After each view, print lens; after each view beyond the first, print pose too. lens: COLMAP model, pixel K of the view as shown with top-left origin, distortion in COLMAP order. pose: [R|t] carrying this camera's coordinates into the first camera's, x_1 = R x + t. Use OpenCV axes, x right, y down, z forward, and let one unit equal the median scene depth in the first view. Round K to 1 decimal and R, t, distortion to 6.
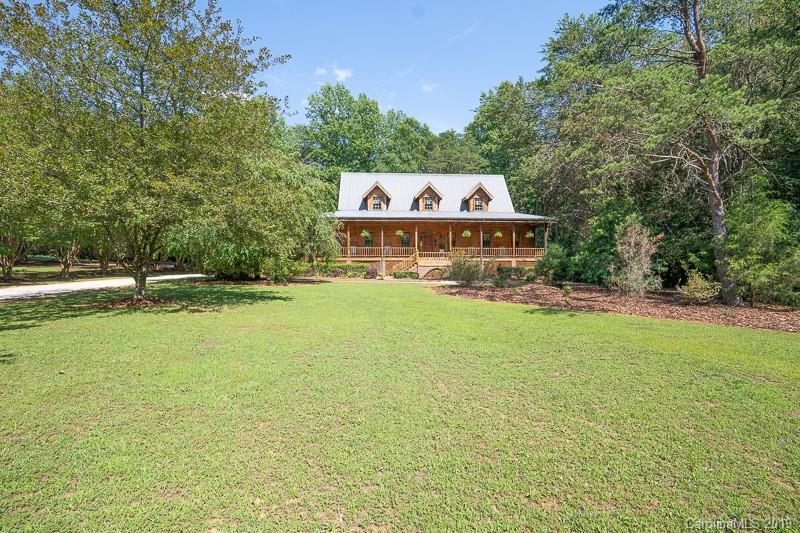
lens RADIAL K [[368.8, 0, 400.0], [0, 368.8, 266.5], [0, 0, 1]] dist [-0.000781, -0.000084]
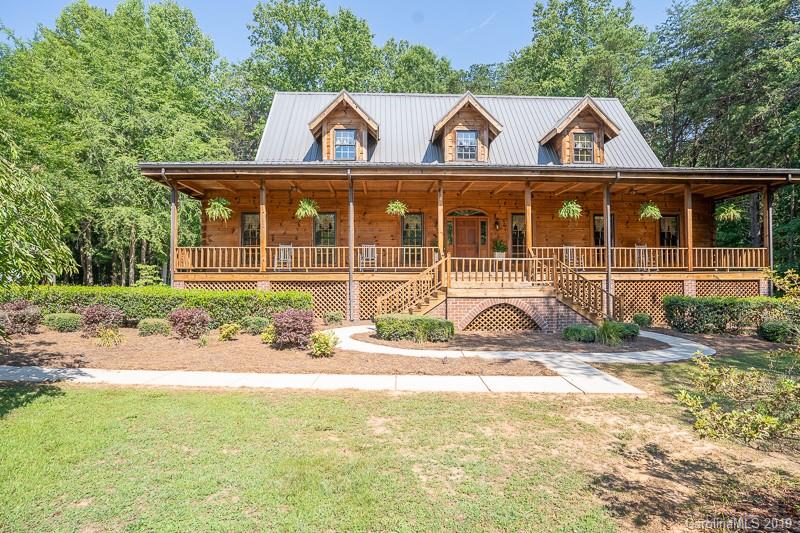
lens RADIAL K [[396.5, 0, 400.0], [0, 396.5, 266.5], [0, 0, 1]] dist [-0.000612, -0.000069]
pose [[0.999720, -0.003475, -0.023416, 0.011444], [0.002718, 0.999474, -0.032313, -0.017319], [0.023516, 0.032240, 0.999203, 0.573948]]
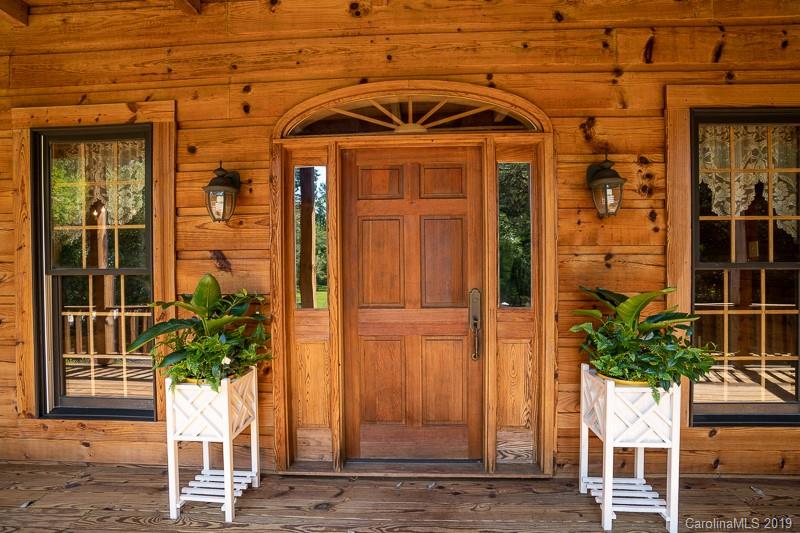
lens RADIAL K [[368.8, 0, 400.0], [0, 368.8, 266.5], [0, 0, 1]] dist [-0.000781, -0.000084]
pose [[0.992695, -0.009871, -0.120245, 0.083067], [0.009967, 0.999950, 0.000201, -0.064653], [0.120237, -0.001398, 0.992744, 0.955106]]
